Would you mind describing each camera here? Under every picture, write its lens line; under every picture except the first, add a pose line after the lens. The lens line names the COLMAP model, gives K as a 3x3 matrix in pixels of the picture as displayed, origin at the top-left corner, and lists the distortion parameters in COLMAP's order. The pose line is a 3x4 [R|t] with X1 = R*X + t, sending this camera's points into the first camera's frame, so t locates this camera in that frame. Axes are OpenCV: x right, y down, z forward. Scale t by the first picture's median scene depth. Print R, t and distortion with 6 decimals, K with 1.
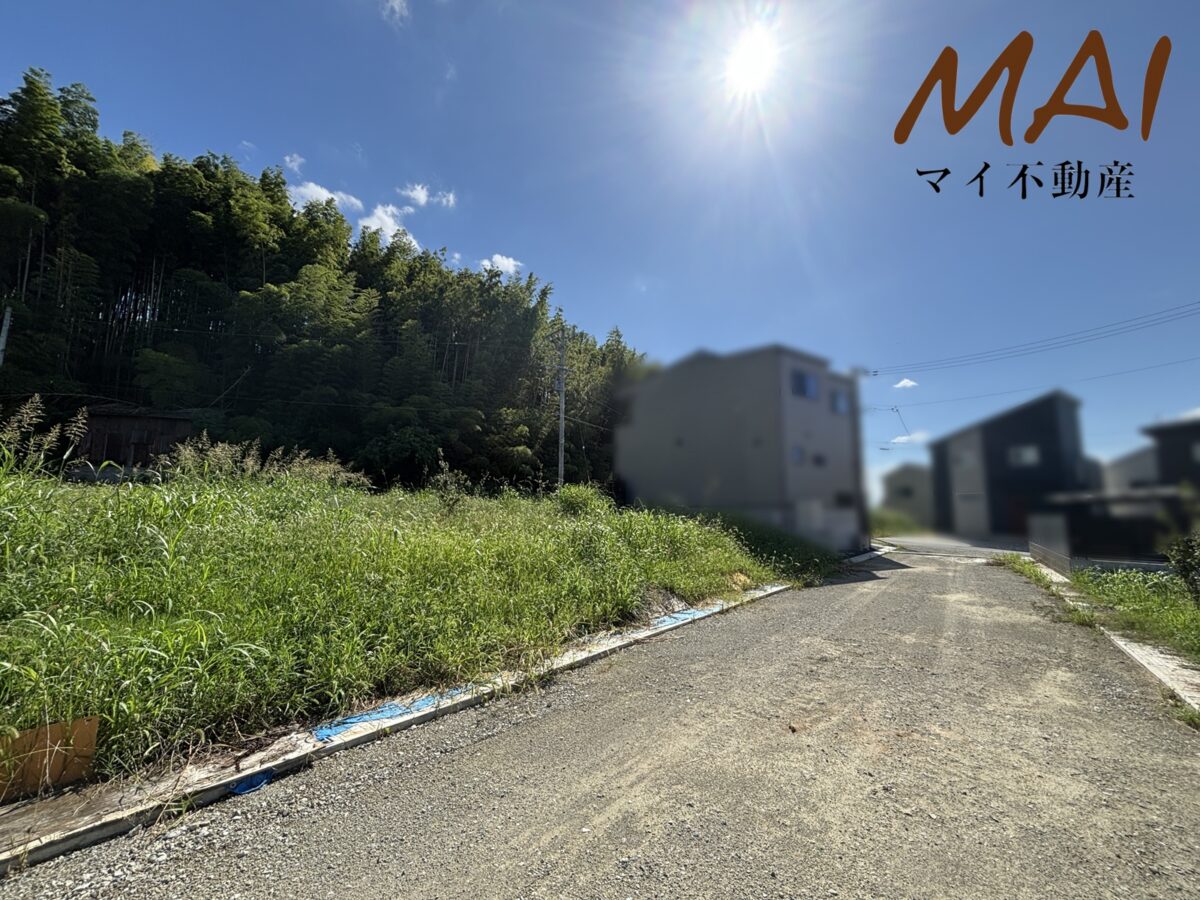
lens RADIAL K [[488.7, 0, 587.6], [0, 488.7, 458.8], [0, 0, 1]] dist [0.007250, 0.000536]
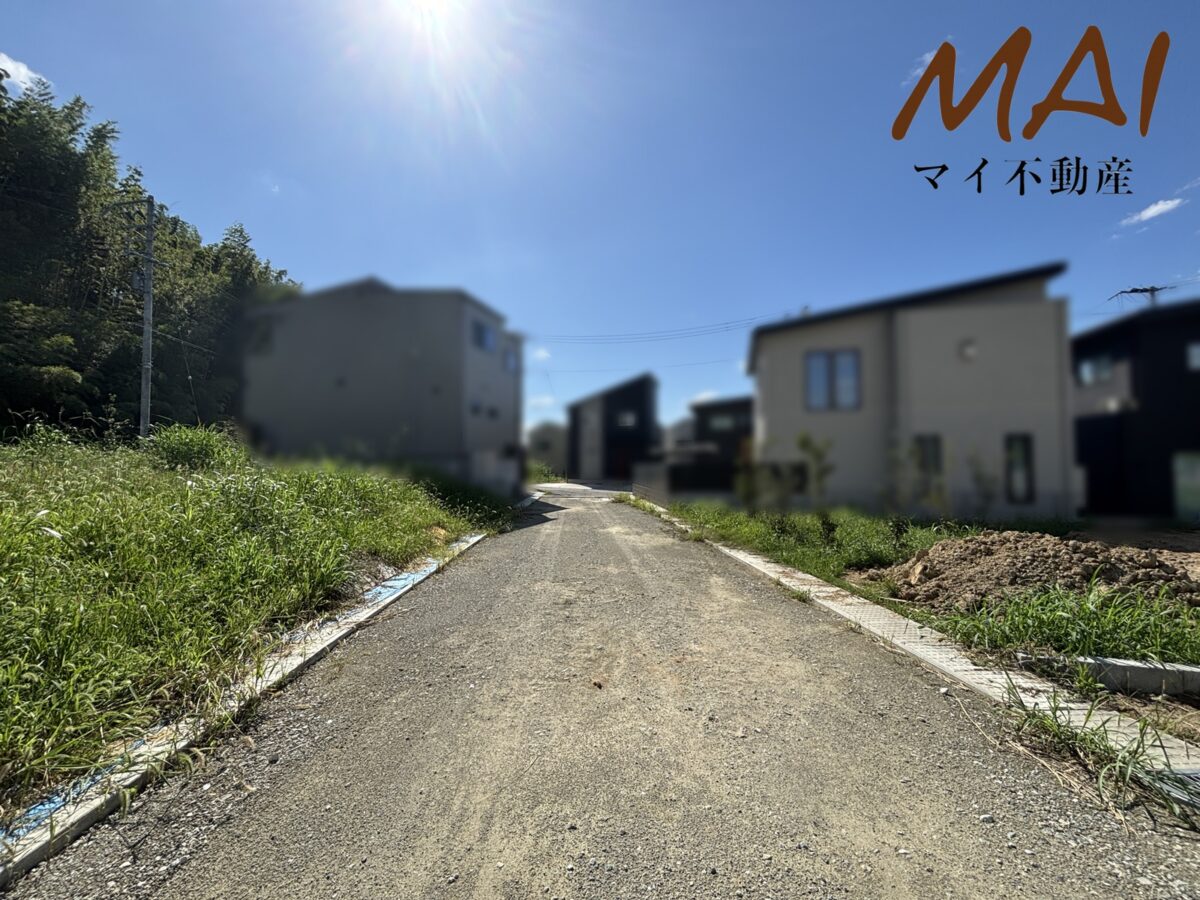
lens RADIAL K [[488.7, 0, 587.6], [0, 488.7, 458.8], [0, 0, 1]] dist [0.007250, 0.000536]
pose [[0.766059, 0.000332, 0.642770, -0.066884], [-0.062709, 0.995268, 0.074223, 0.016605], [-0.639704, -0.097167, 0.762455, 0.111382]]
